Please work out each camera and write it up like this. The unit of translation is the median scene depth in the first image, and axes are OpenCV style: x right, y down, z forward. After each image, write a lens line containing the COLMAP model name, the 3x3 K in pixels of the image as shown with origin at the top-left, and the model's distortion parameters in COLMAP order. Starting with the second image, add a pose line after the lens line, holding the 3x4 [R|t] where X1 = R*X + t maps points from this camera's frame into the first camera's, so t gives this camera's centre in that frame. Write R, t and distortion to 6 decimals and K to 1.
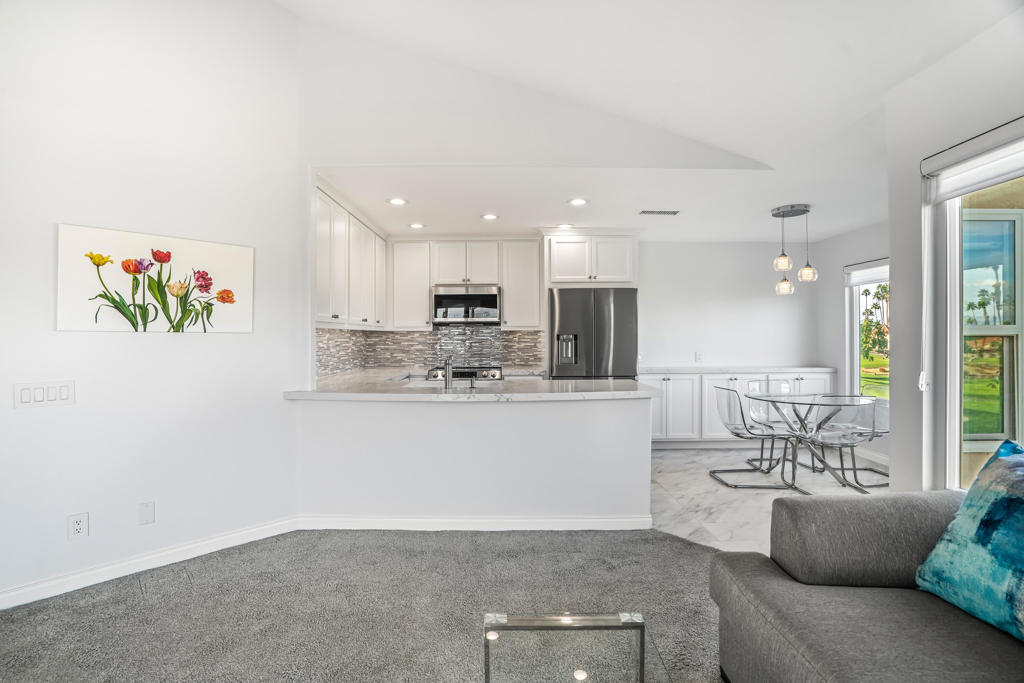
lens RADIAL K [[474.8, 0, 512.9], [0, 474.8, 337.6], [0, 0, 1]] dist [-0.001552, -0.000060]
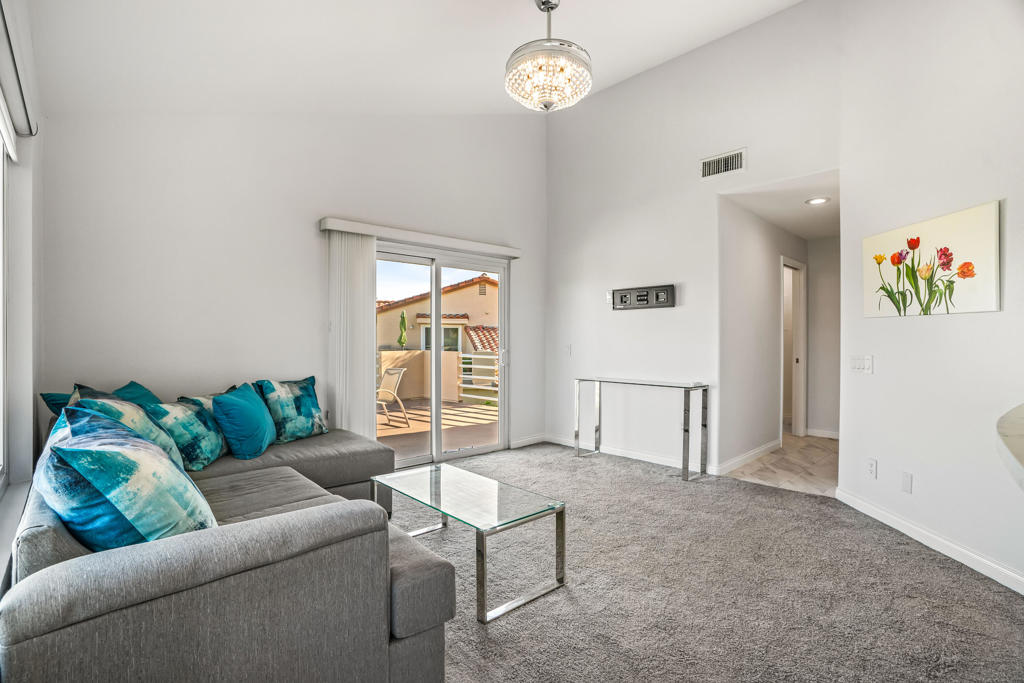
lens RADIAL K [[474.8, 0, 509.9], [0, 474.8, 340.4], [0, 0, 1]] dist [-0.001552, -0.000060]
pose [[-0.724760, -0.000171, -0.689002, 0.624949], [-0.005587, 0.999969, 0.005628, 0.042278], [0.688979, 0.007929, -0.724738, 1.134141]]
